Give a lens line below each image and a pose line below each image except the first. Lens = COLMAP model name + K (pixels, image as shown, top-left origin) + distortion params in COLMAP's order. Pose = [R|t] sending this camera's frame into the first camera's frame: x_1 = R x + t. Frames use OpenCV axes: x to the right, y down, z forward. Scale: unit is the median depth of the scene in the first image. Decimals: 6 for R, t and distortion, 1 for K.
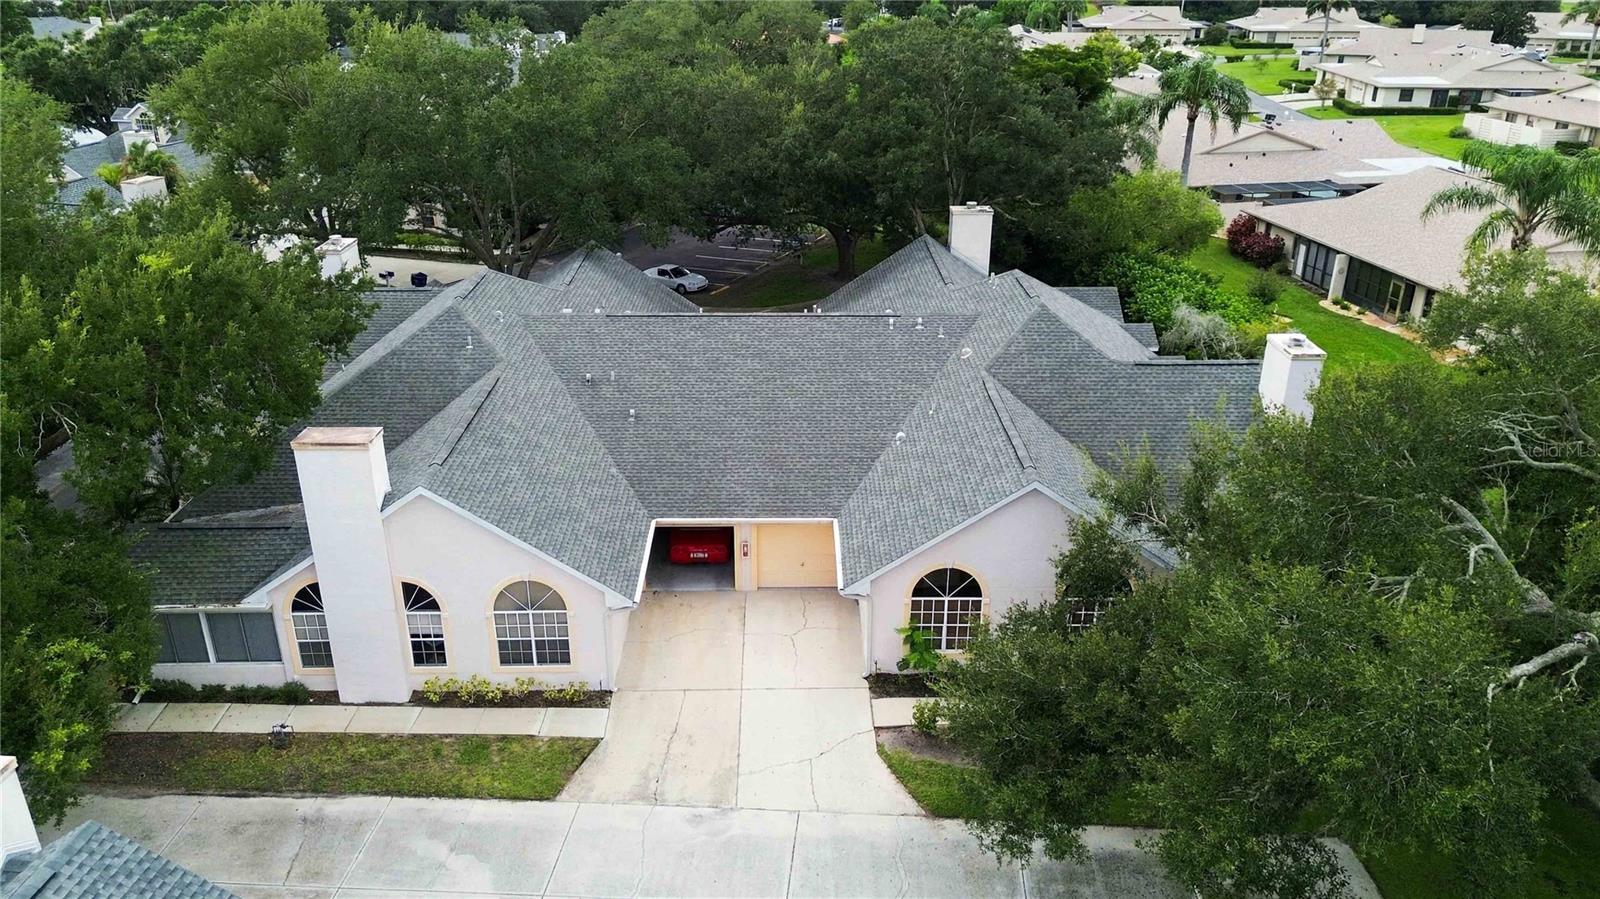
lens RADIAL K [[1140.2, 0, 794.8], [0, 1140.2, 447.2], [0, 0, 1]] dist [0.071413, -0.067274]
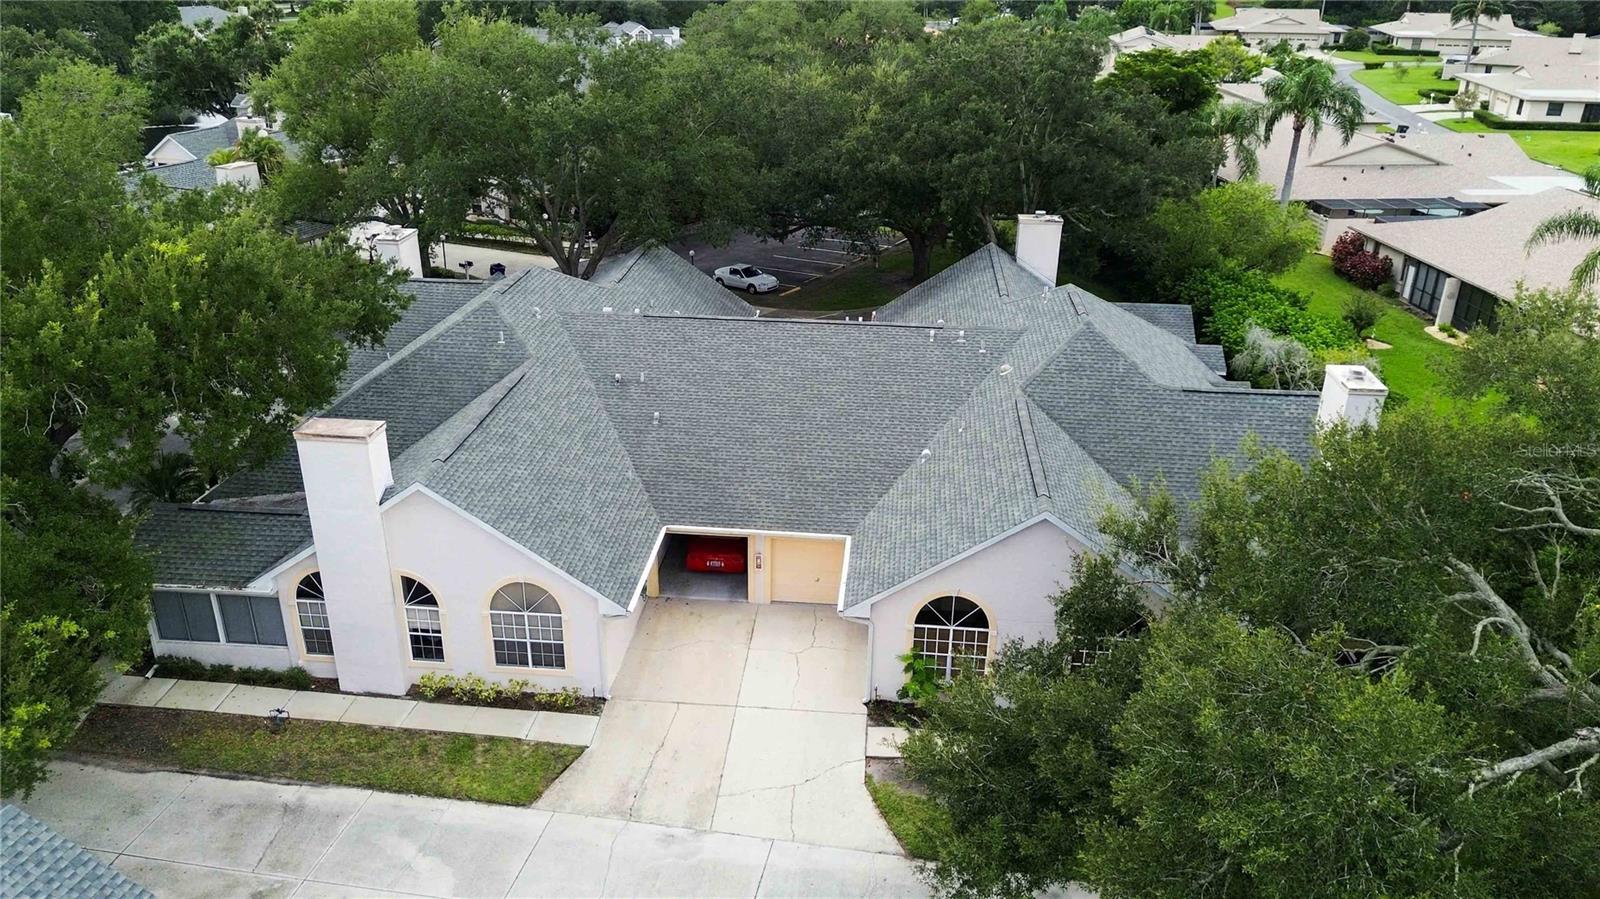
lens RADIAL K [[1140.2, 0, 794.8], [0, 1140.2, 447.2], [0, 0, 1]] dist [0.071413, -0.067274]
pose [[0.994163, 0.050809, -0.095171, 0.085030], [-0.050633, 0.998708, 0.004271, -0.015657], [0.095265, 0.000573, 0.995452, 0.033795]]
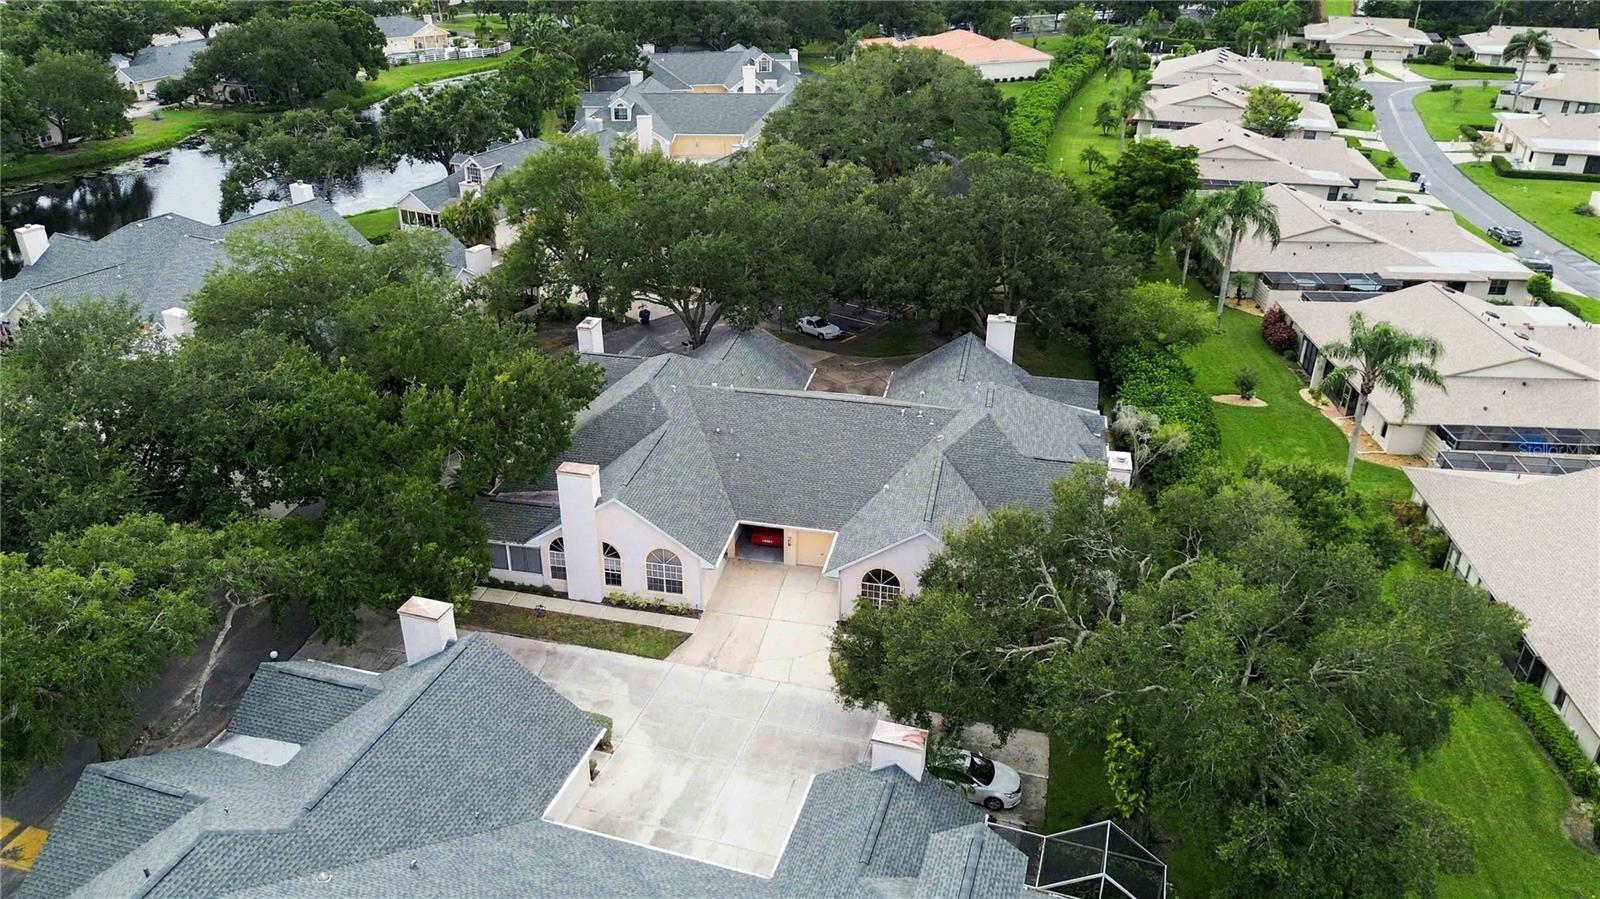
lens RADIAL K [[1140.2, 0, 794.8], [0, 1140.2, 447.2], [0, 0, 1]] dist [0.071413, -0.067274]
pose [[0.976012, 0.101443, -0.192640, 0.325504], [-0.091400, 0.993984, 0.060347, -0.184239], [0.197603, -0.041292, 0.979412, -0.808182]]
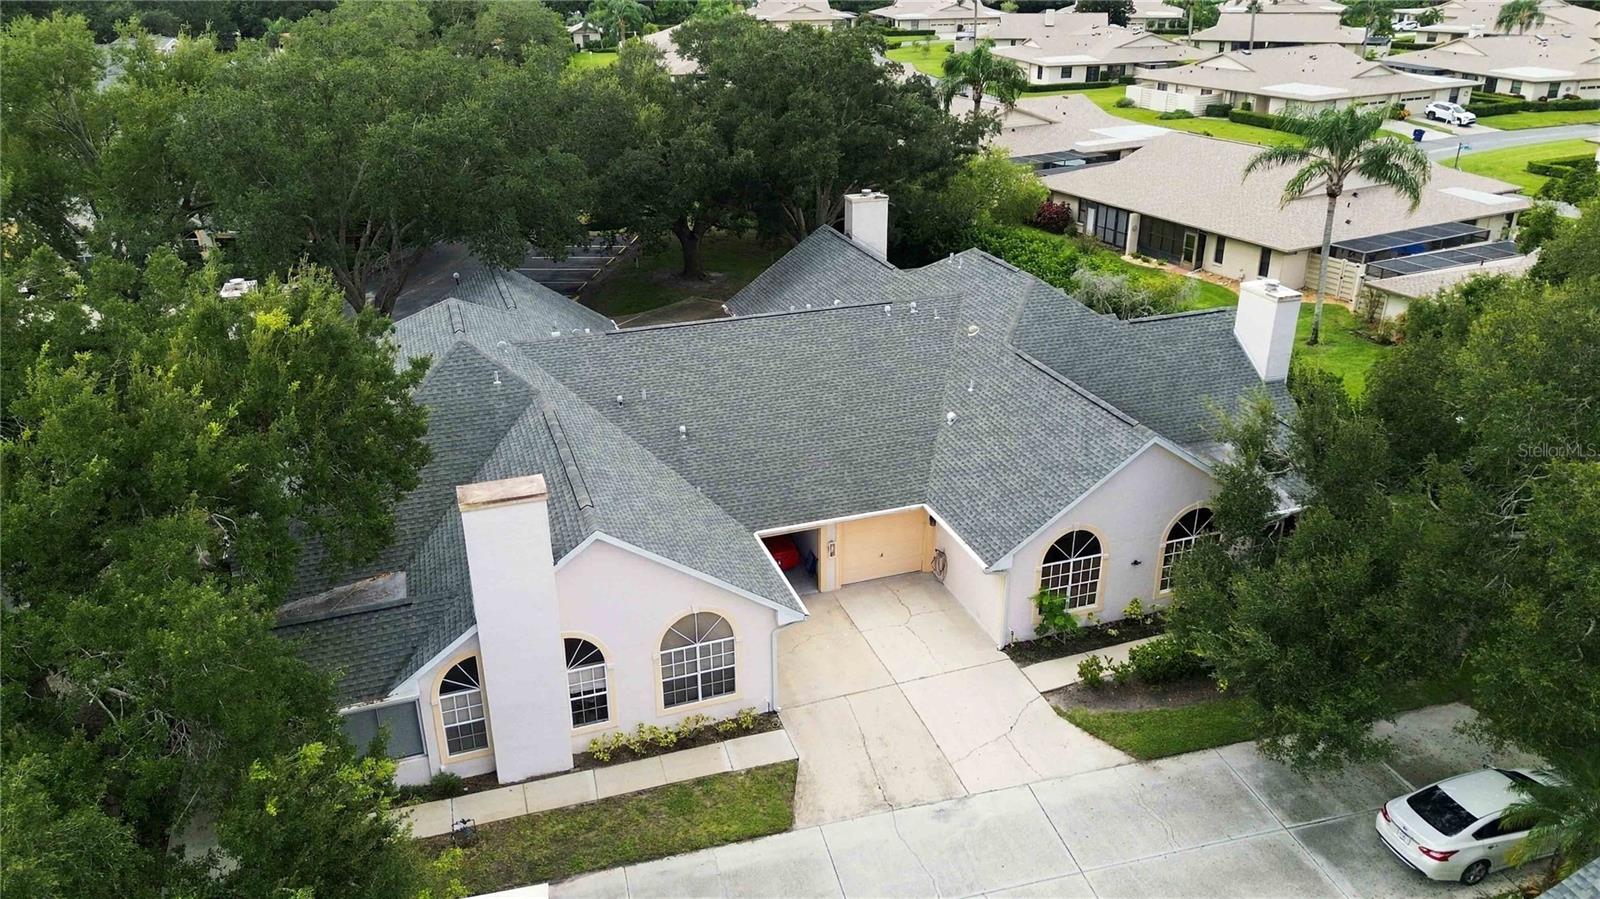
lens RADIAL K [[1140.2, 0, 794.8], [0, 1140.2, 447.2], [0, 0, 1]] dist [0.071413, -0.067274]
pose [[0.948138, -0.138913, 0.285898, -0.390839], [0.137967, 0.990157, 0.023553, -0.029652], [-0.286355, 0.017113, 0.957971, 0.062654]]
